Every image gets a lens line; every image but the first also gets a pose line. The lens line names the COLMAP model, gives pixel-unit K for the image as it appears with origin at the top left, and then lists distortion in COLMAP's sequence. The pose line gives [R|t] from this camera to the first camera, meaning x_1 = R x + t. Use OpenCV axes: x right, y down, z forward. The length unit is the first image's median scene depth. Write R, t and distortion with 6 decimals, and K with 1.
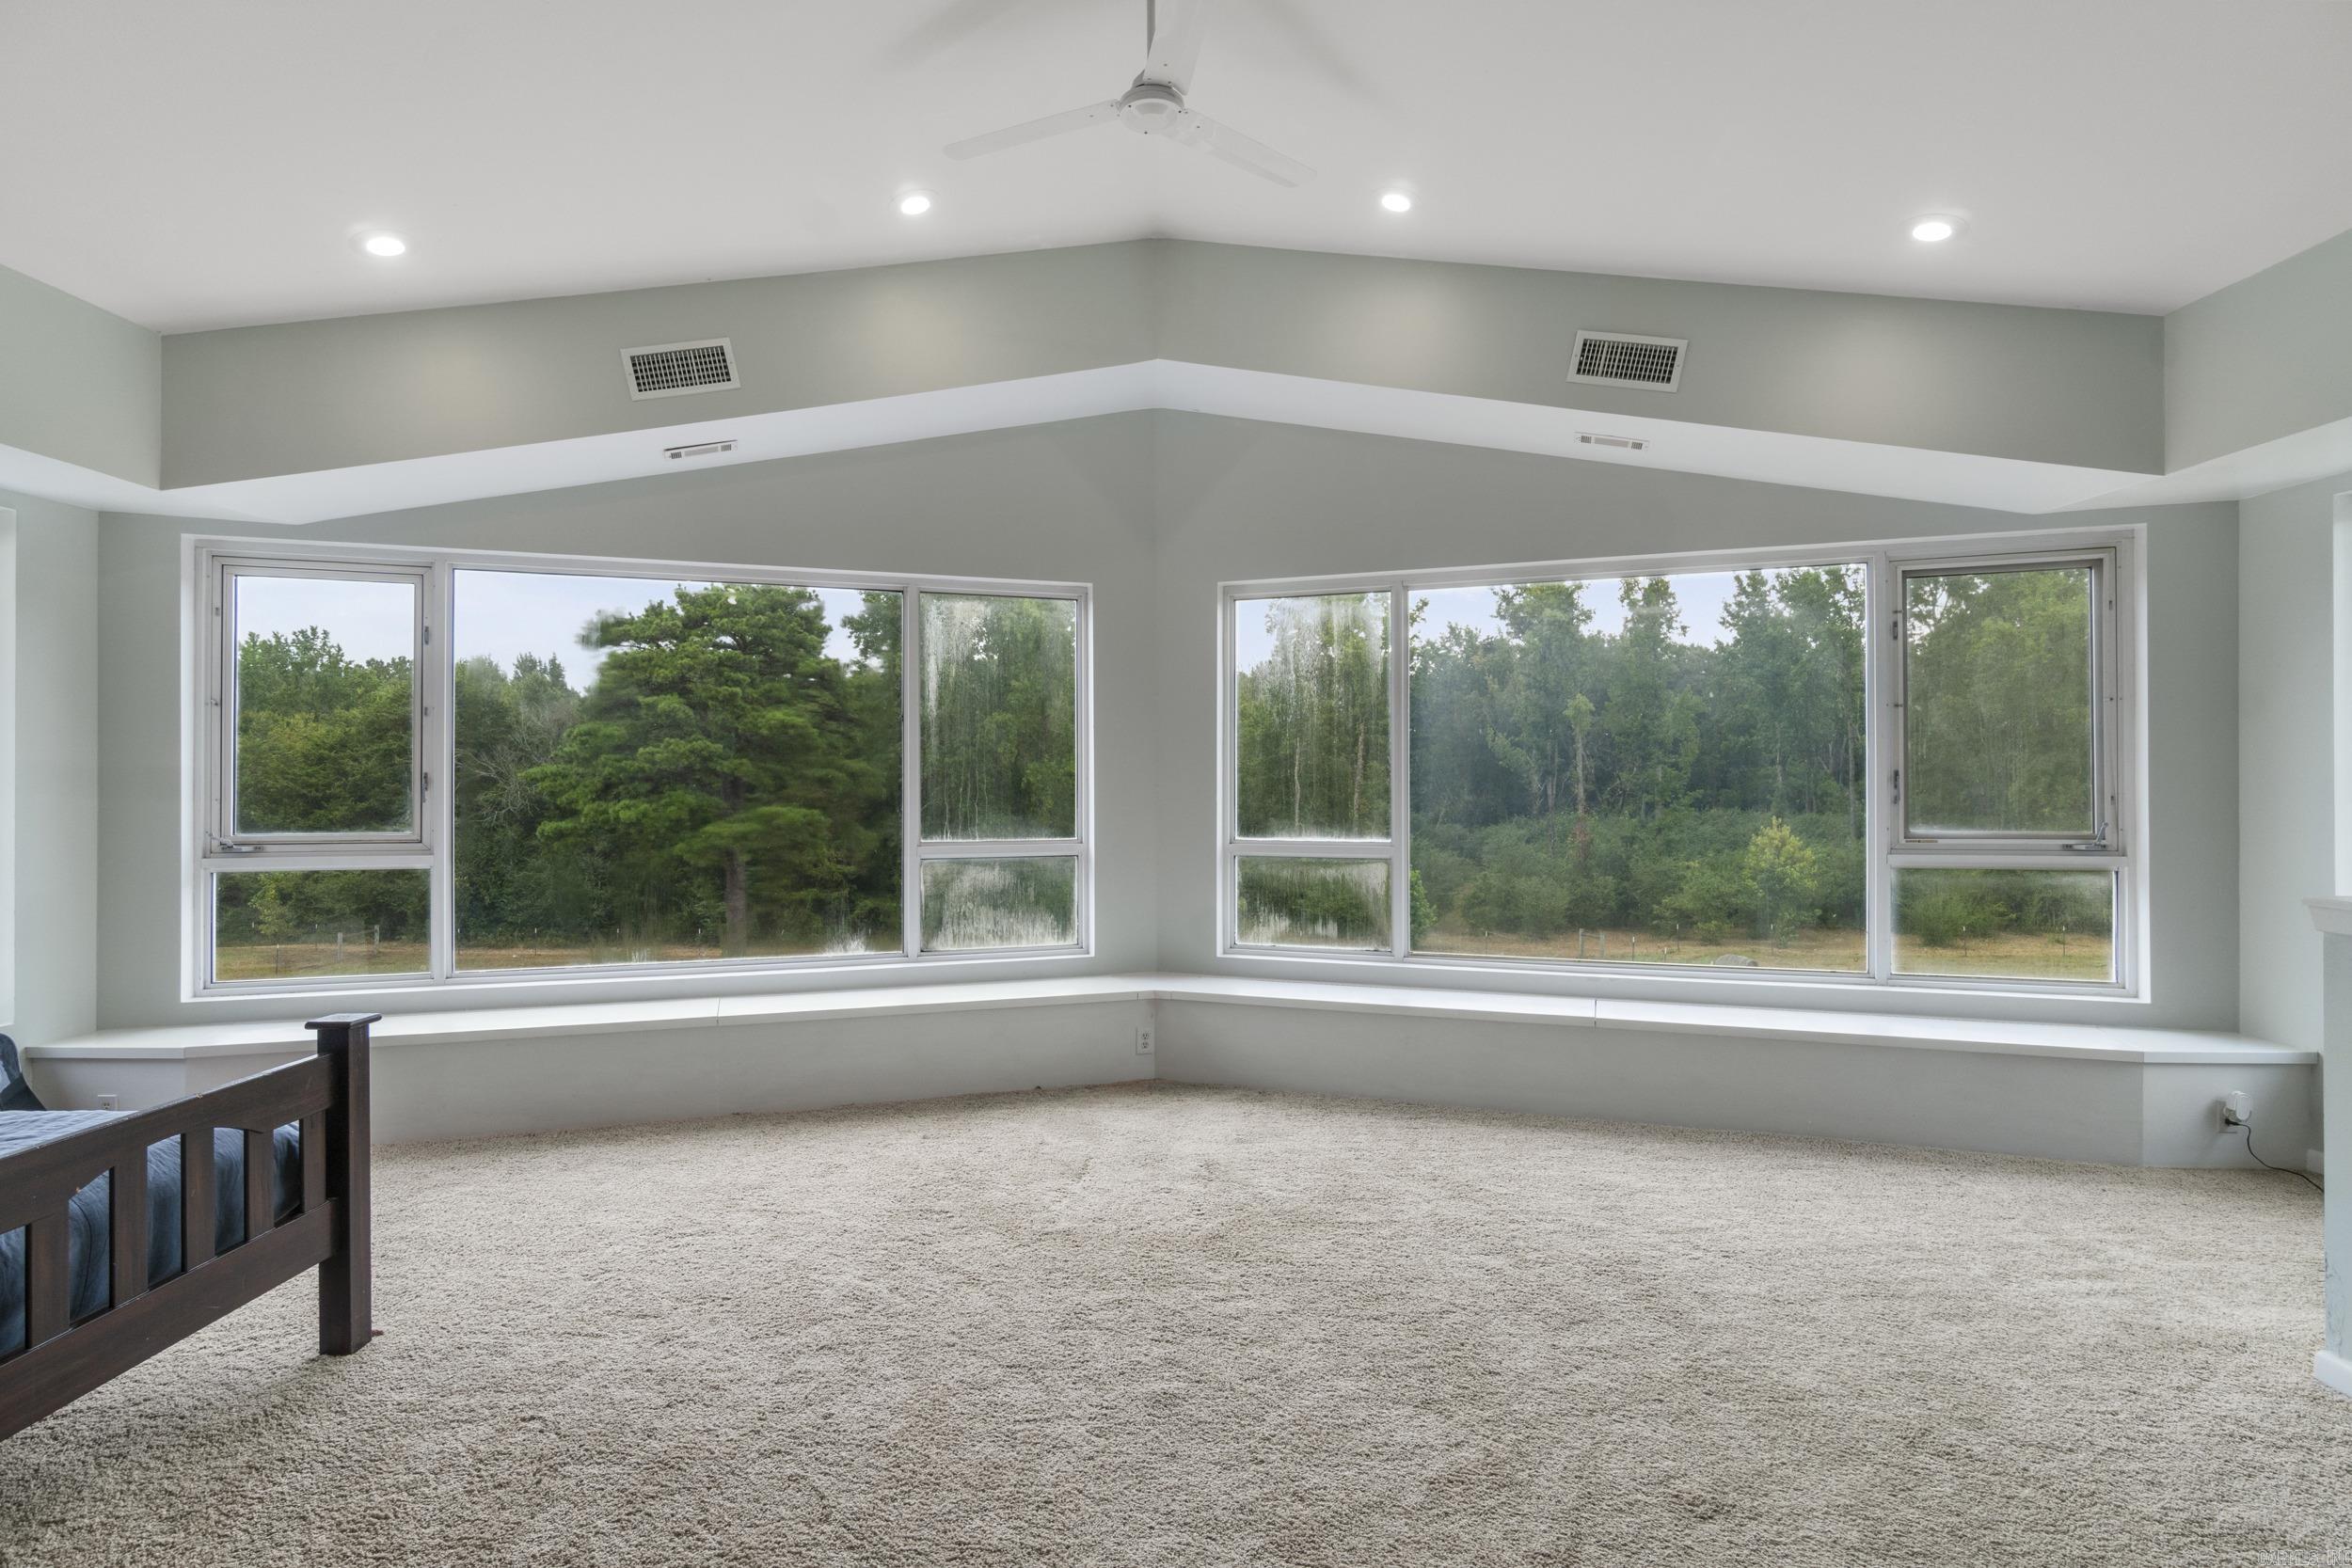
lens RADIAL K [[1206.8, 0, 1158.3], [0, 1206.8, 777.9], [0, 0, 1]] dist [-0.000880, -0.001004]
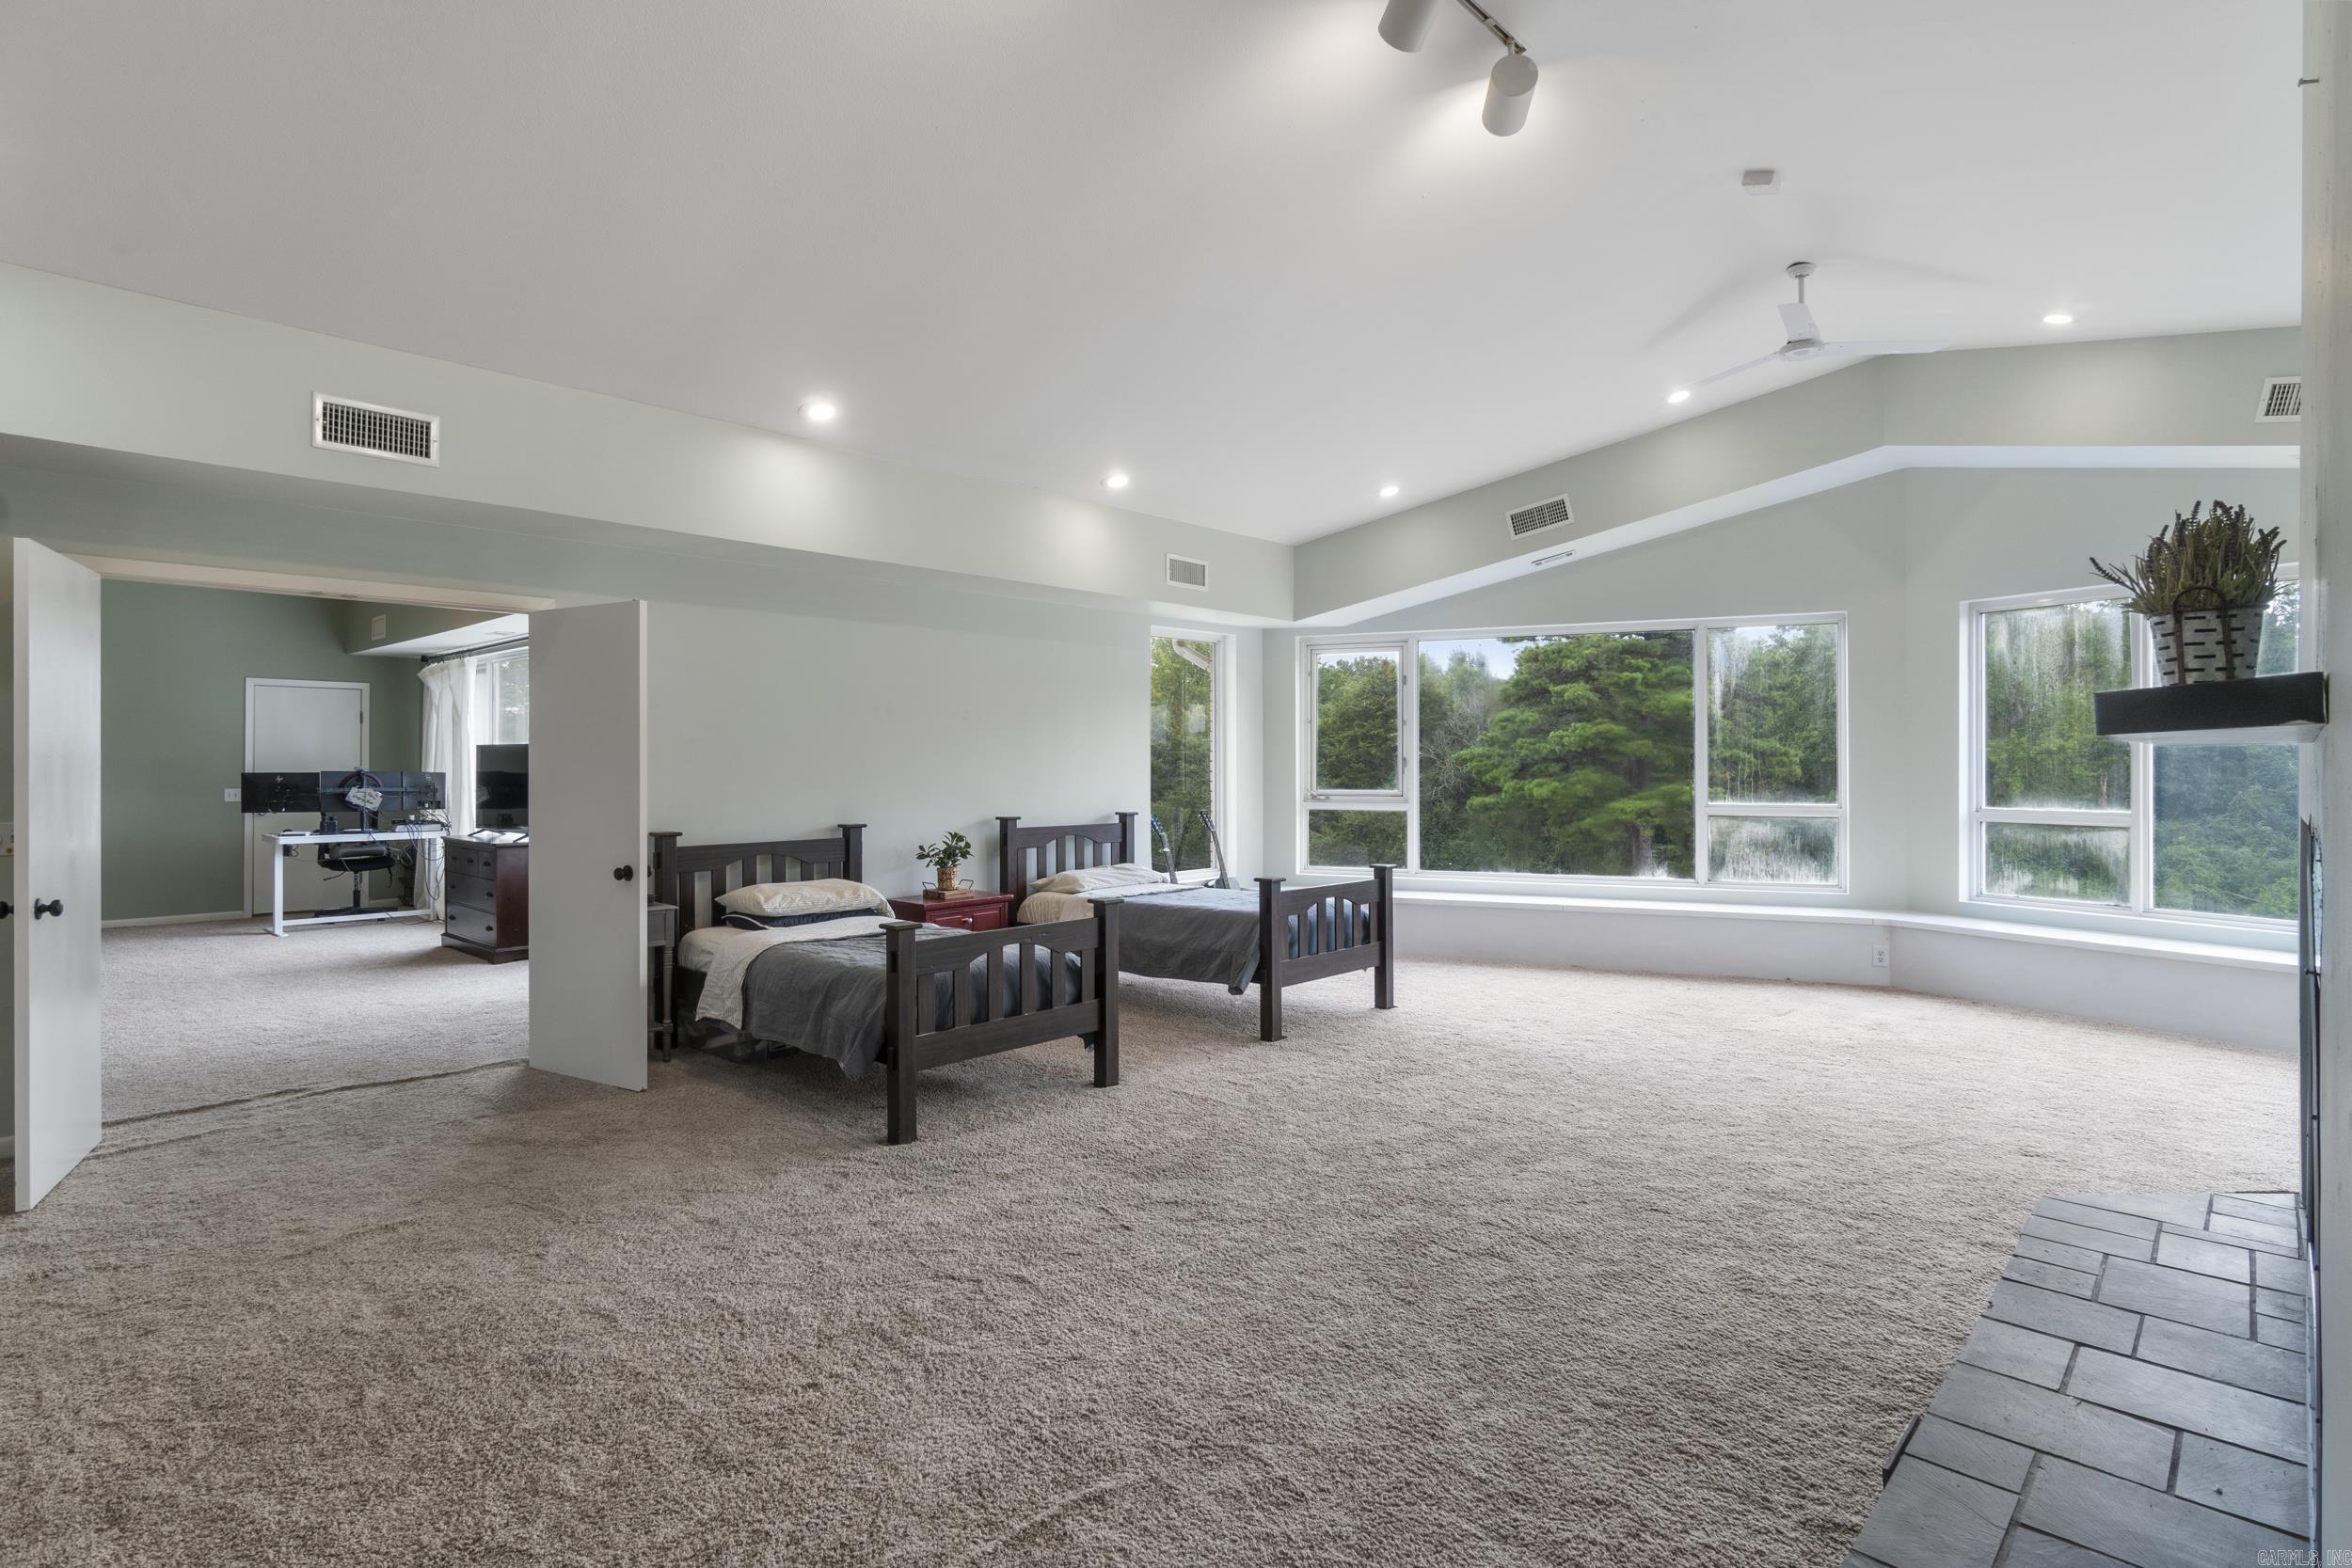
lens RADIAL K [[1206.8, 0, 1165.9], [0, 1206.8, 769.5], [0, 0, 1]] dist [-0.000880, -0.001004]
pose [[0.751458, 0.002795, -0.659775, 0.254267], [0.003676, 0.999958, 0.008424, -0.001857], [0.659771, -0.008756, 0.751416, -0.479107]]
